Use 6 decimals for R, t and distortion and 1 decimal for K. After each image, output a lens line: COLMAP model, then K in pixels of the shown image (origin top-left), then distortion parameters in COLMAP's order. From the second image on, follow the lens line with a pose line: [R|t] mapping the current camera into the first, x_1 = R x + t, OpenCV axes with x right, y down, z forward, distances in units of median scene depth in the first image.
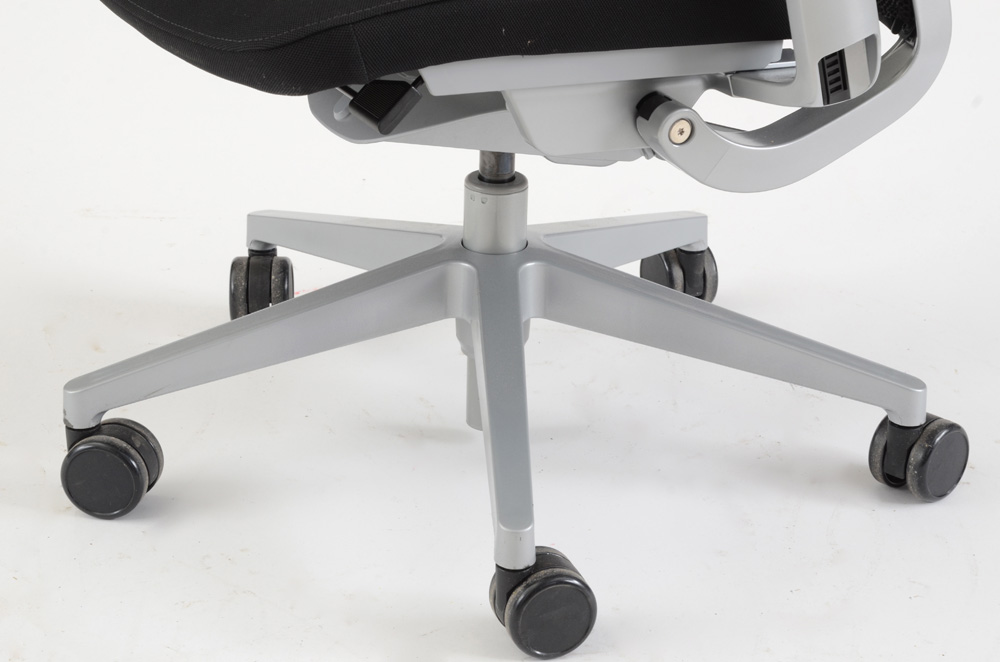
lens RADIAL K [[2766.3, 0, 523.8], [0, 2766.3, 326.5], [0, 0, 1]] dist [0.662086, 0.000000]
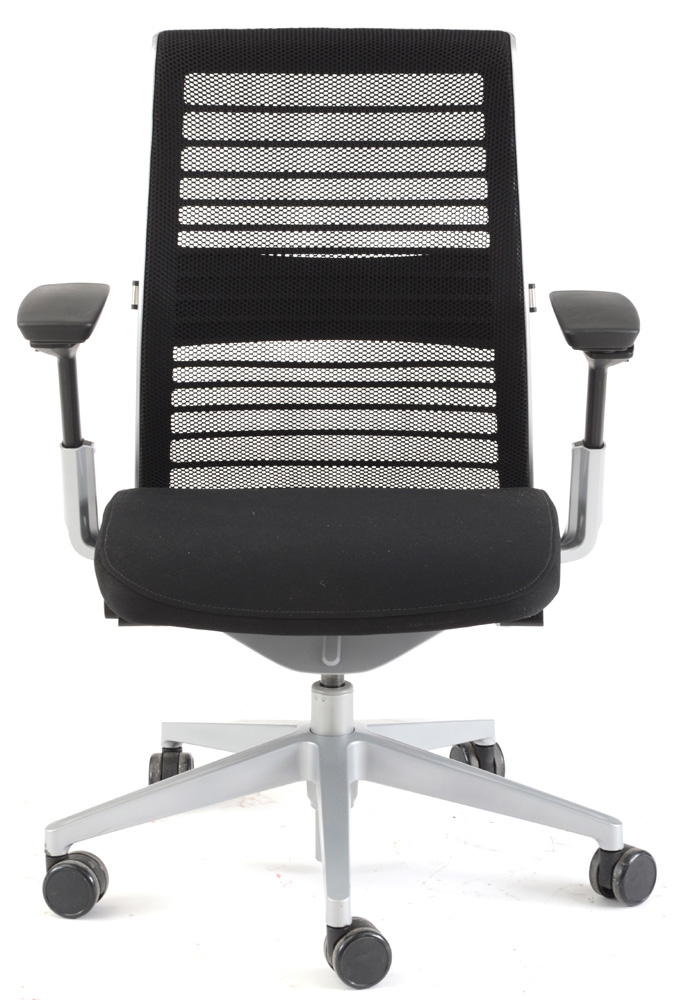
lens RADIAL K [[3307.6, 0, 347.7], [0, 3307.6, 497.0], [0, 0, 1]] dist [0.191087, 0.000000]
pose [[0.999455, -0.010553, -0.031272, 0.055163], [0.006190, 0.990628, -0.136447, 0.089281], [0.032419, 0.136179, 0.990154, -0.771833]]
